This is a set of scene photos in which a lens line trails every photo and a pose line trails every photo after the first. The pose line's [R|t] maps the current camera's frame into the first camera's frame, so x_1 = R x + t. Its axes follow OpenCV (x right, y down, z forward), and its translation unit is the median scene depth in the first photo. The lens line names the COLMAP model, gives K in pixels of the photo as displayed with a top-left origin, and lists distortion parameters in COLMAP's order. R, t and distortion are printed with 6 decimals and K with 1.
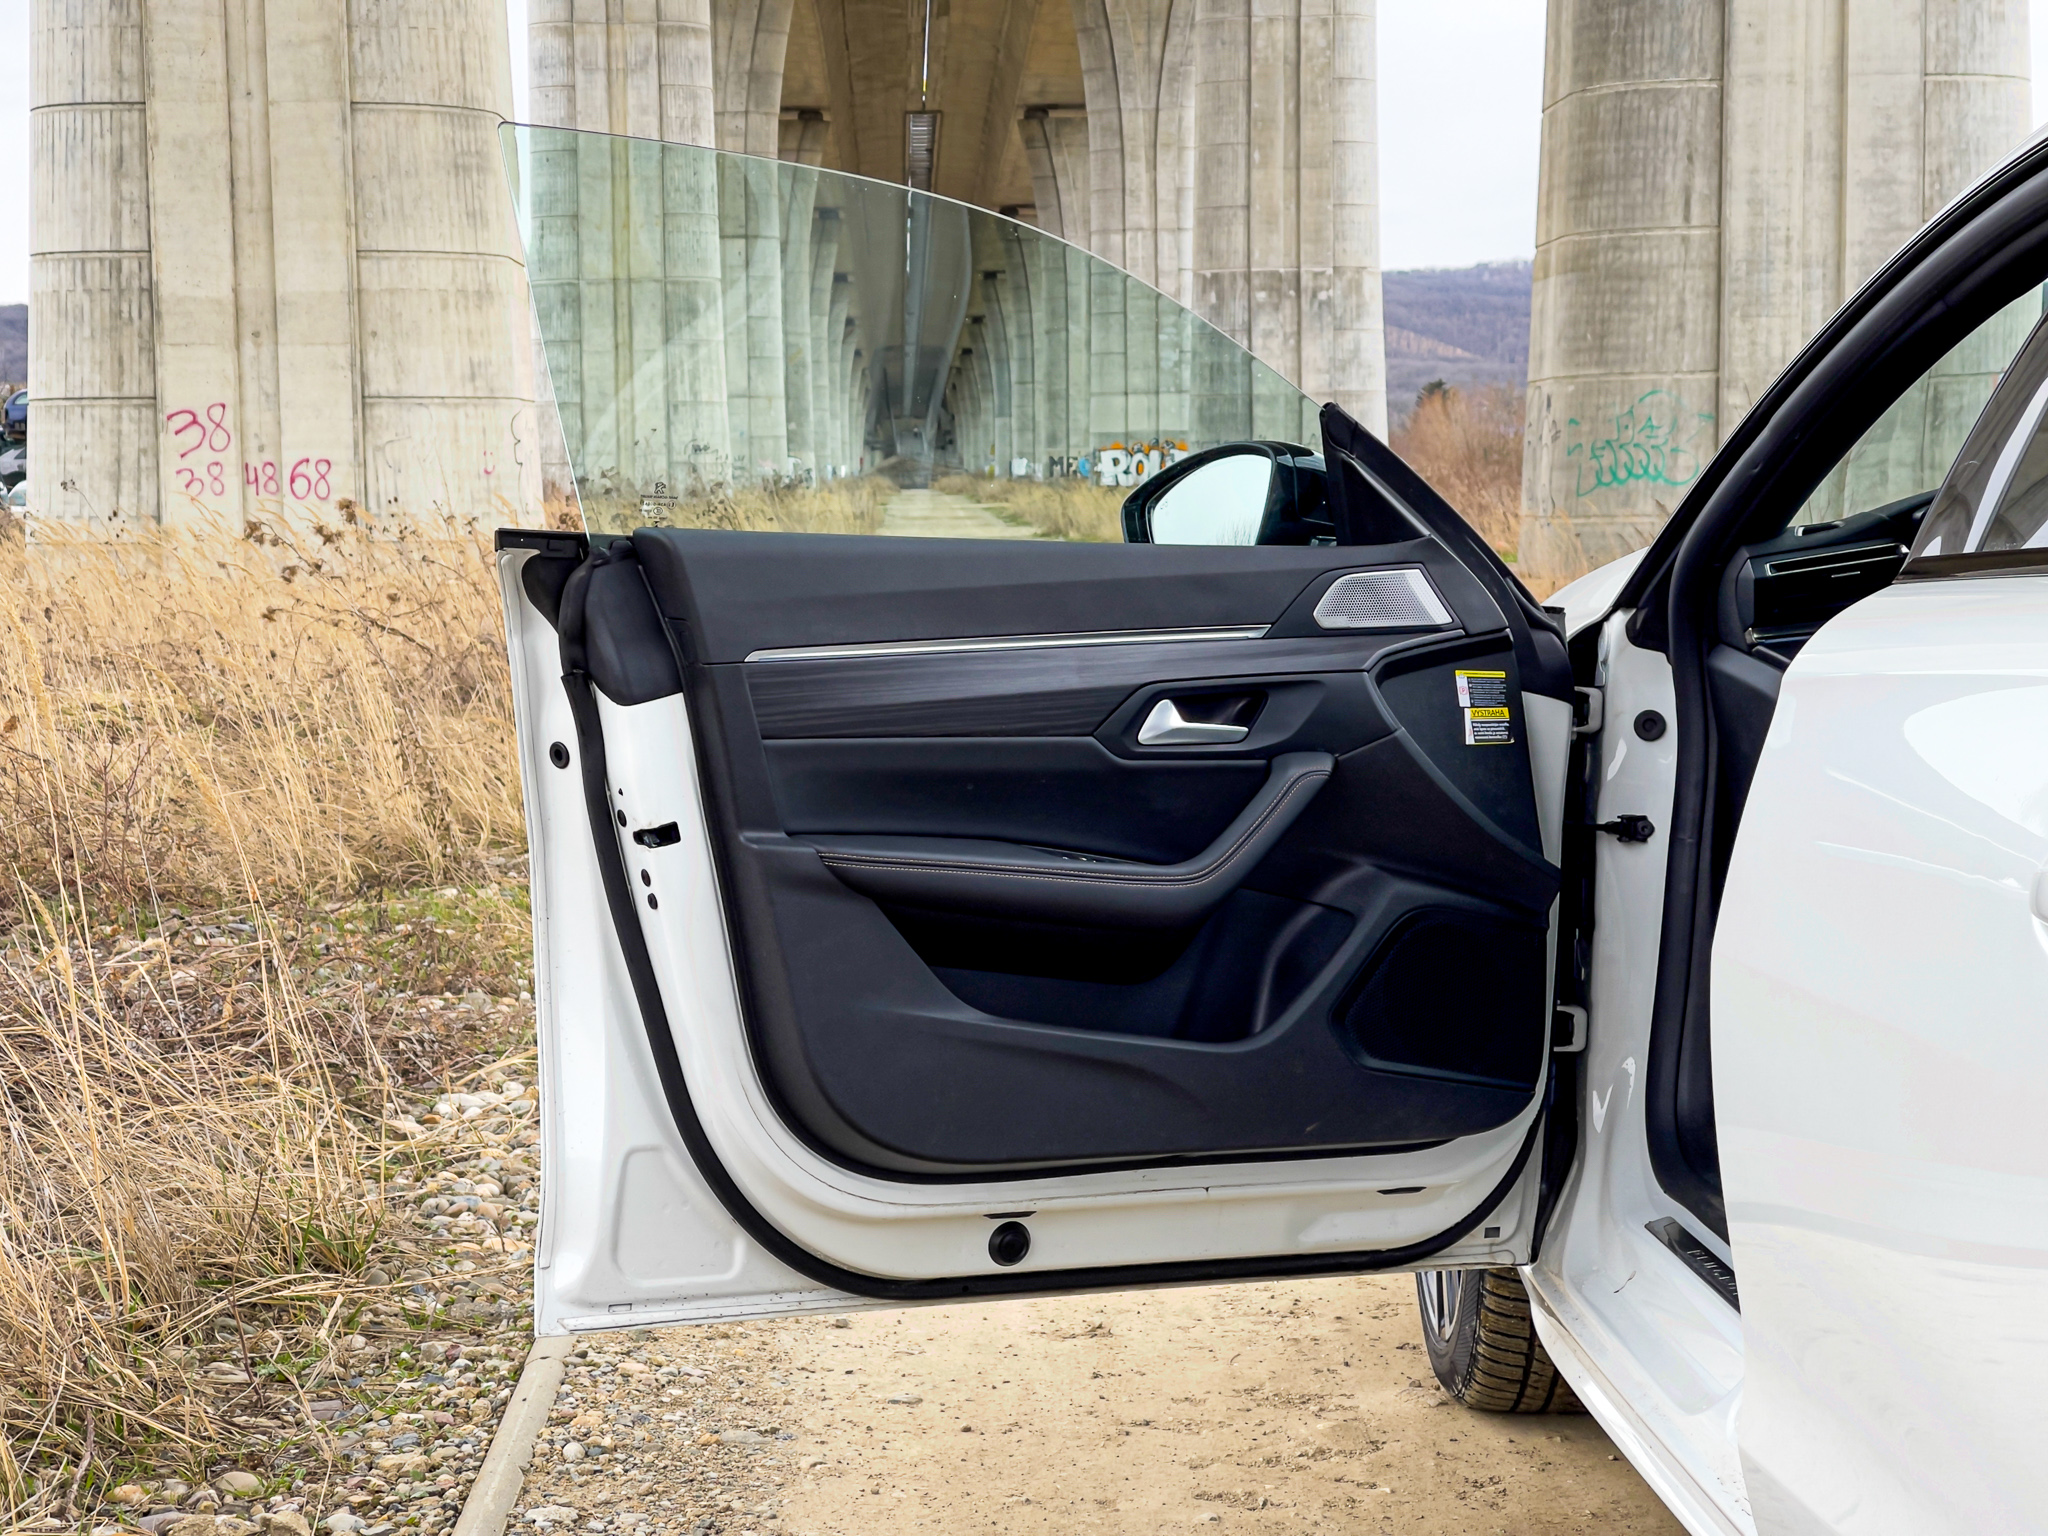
lens RADIAL K [[3779.2, 0, 999.4], [0, 3779.2, 767.9], [0, 0, 1]] dist [0.274826, -0.466576]
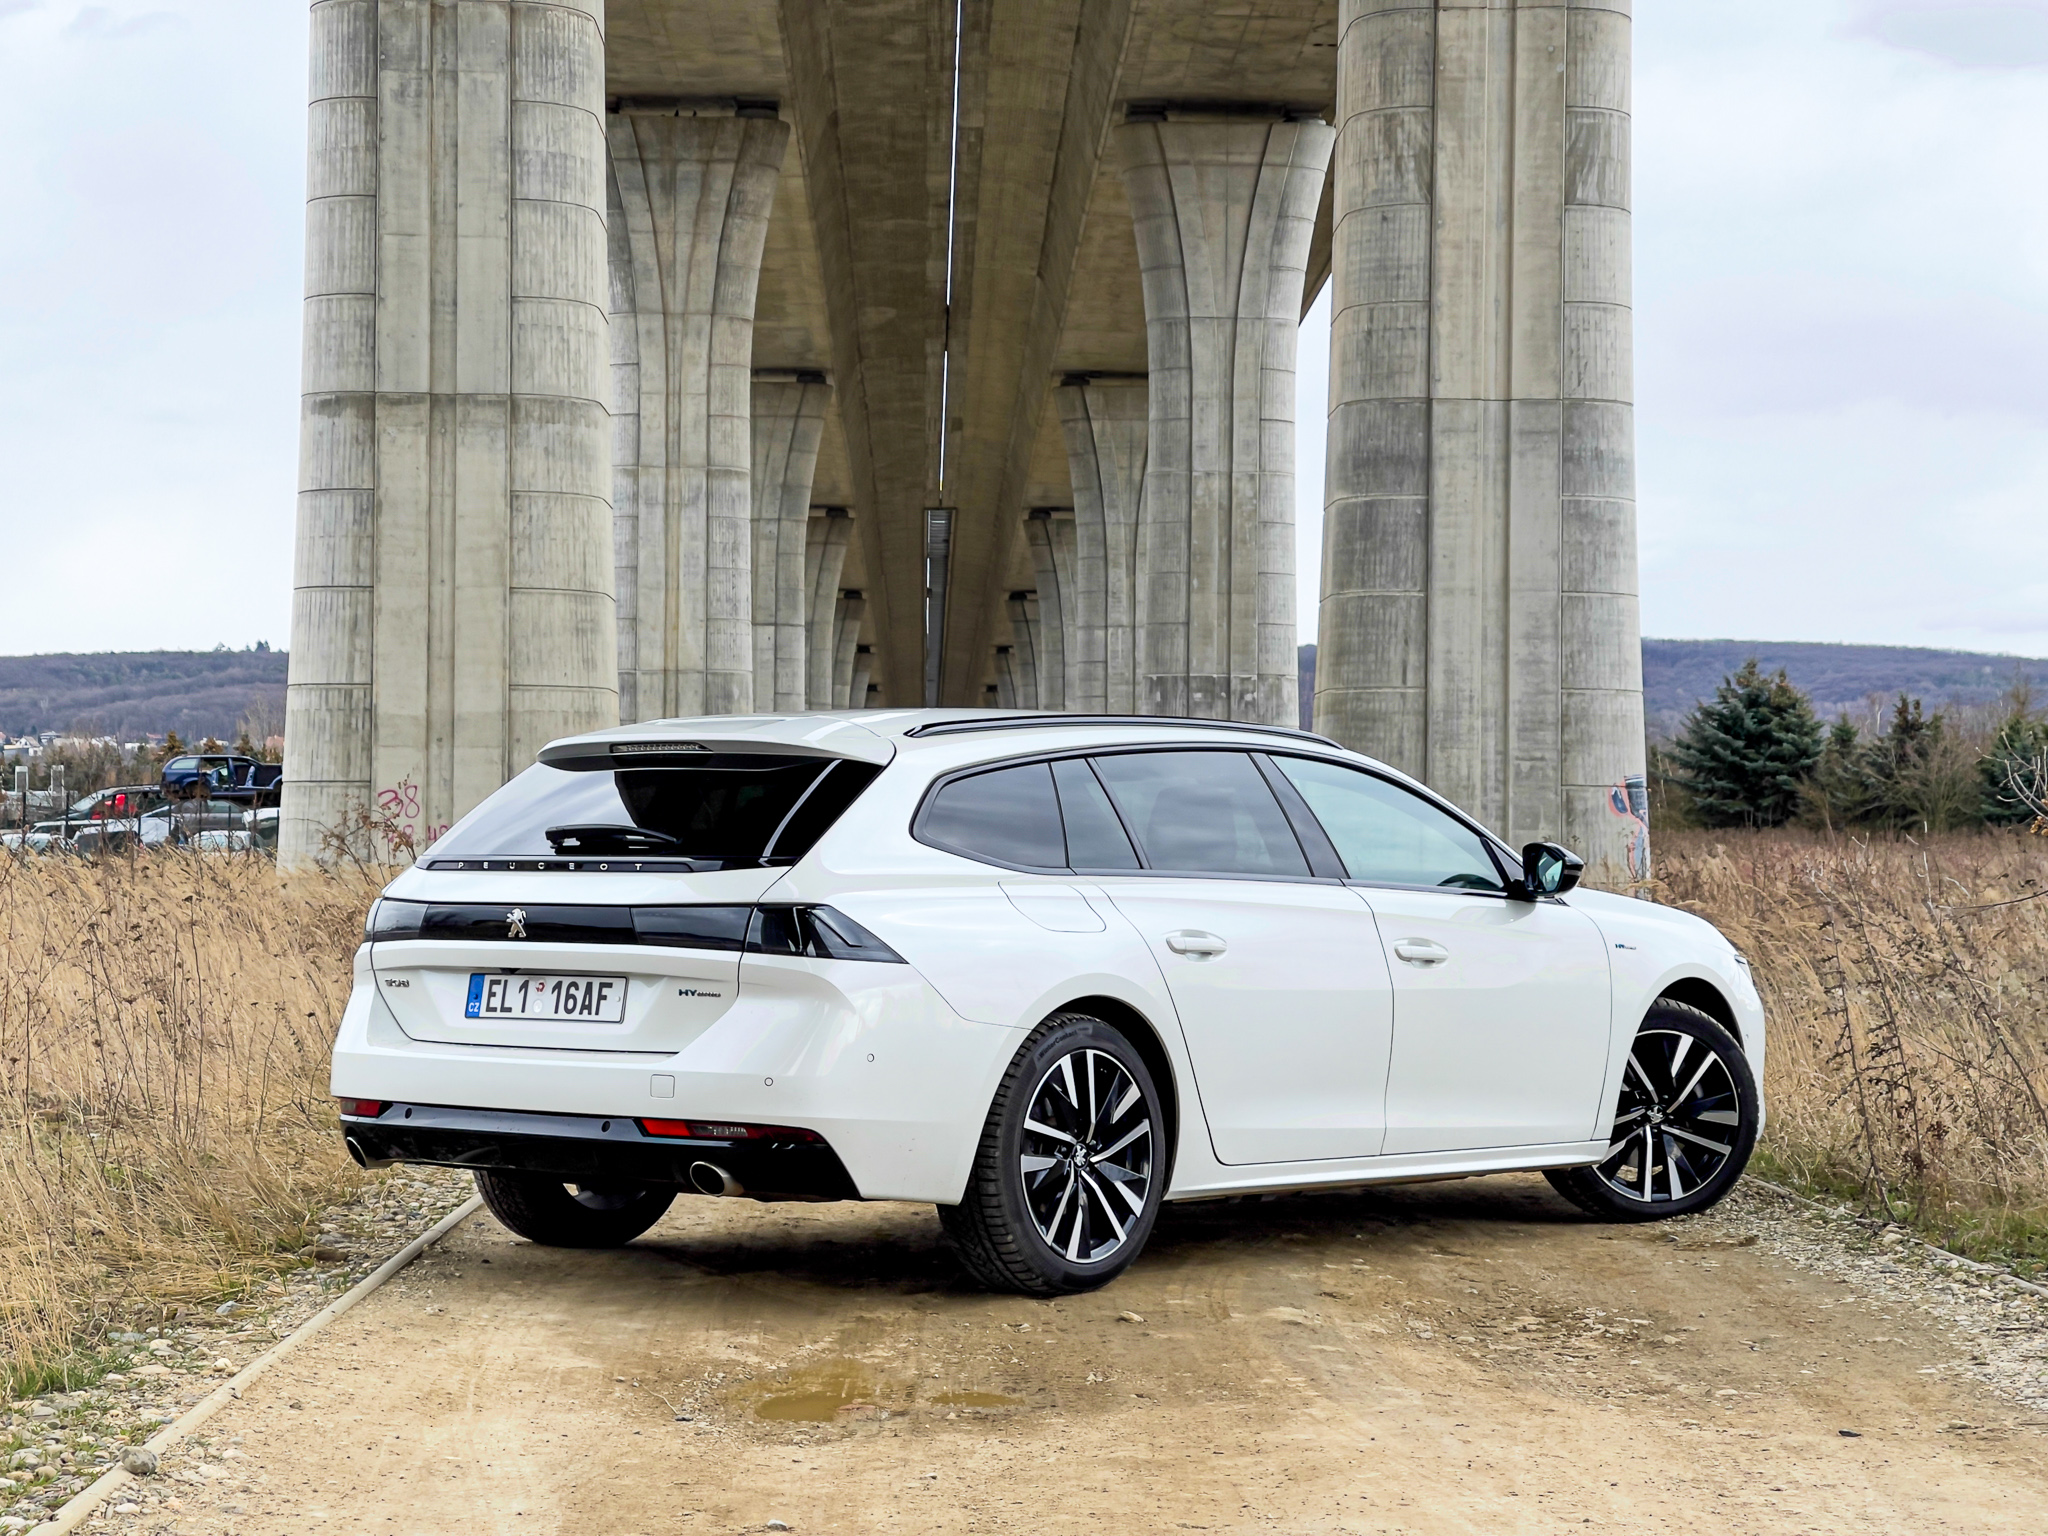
lens RADIAL K [[3852.0, 0, 1002.9], [0, 3852.0, 755.3], [0, 0, 1]] dist [0.156622, 1.080453]
pose [[0.999770, 0.020279, -0.006943, 0.034699], [-0.020859, 0.995042, -0.097245, 0.033823], [0.004936, 0.097368, 0.995236, -0.487819]]
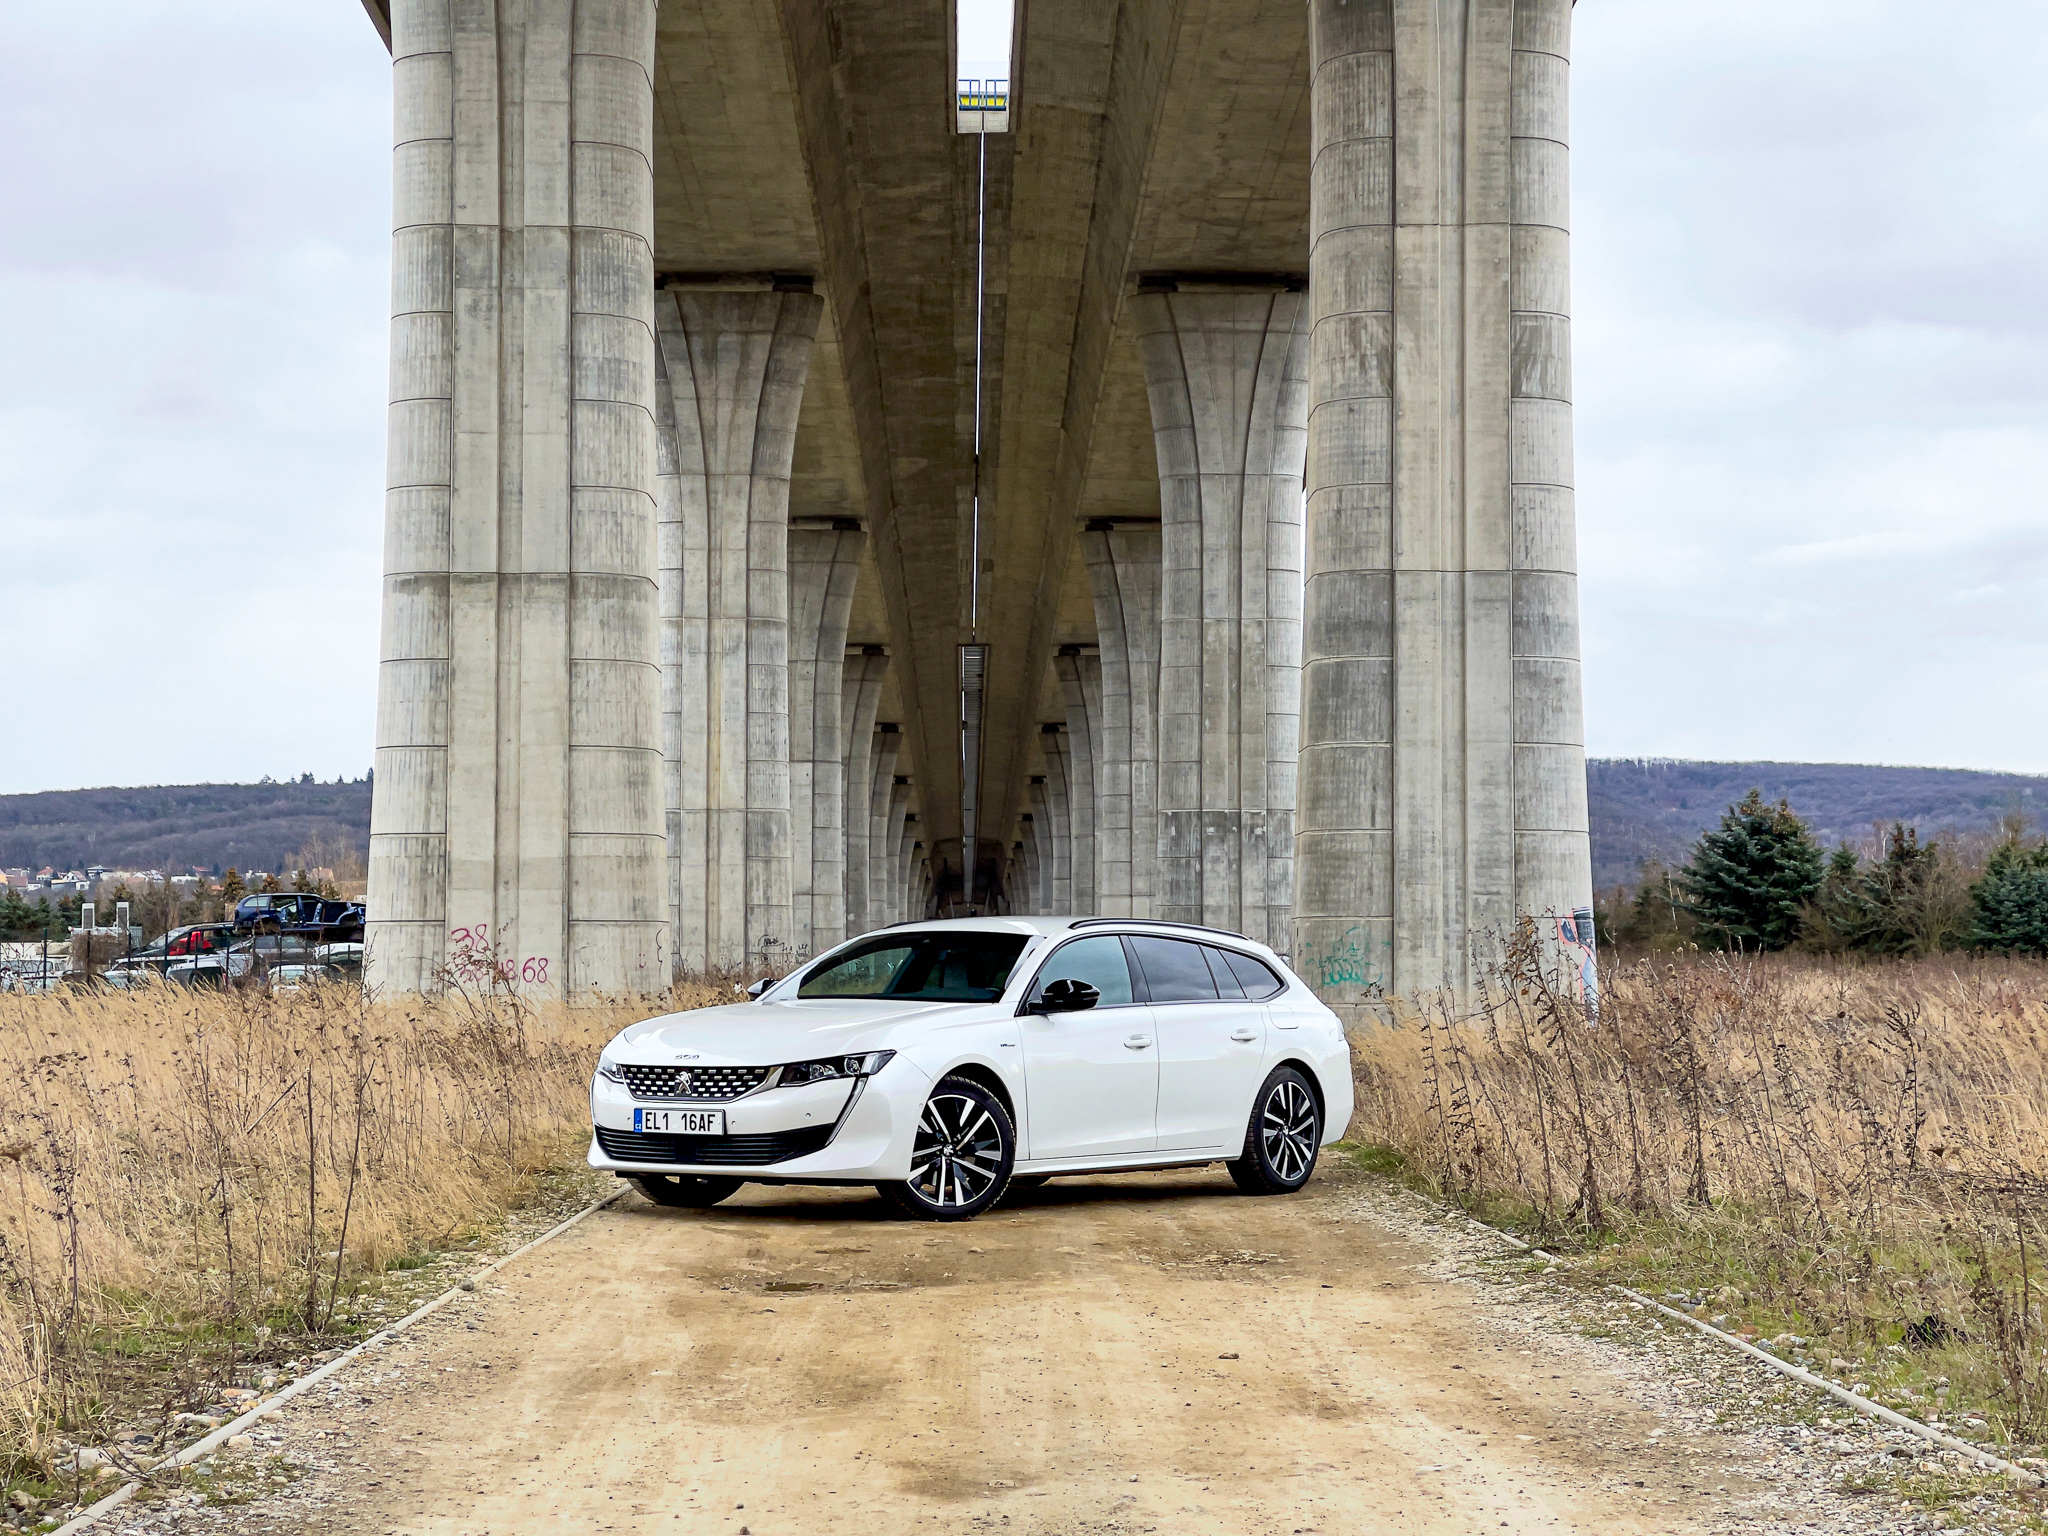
lens RADIAL K [[3870.4, 0, 1014.9], [0, 3870.4, 722.1], [0, 0, 1]] dist [0.168192, 0.598717]
pose [[0.999792, 0.013060, -0.015652, 0.050556], [-0.015092, 0.990371, -0.137613, 0.045280], [0.013704, 0.137821, 0.990362, -0.663059]]
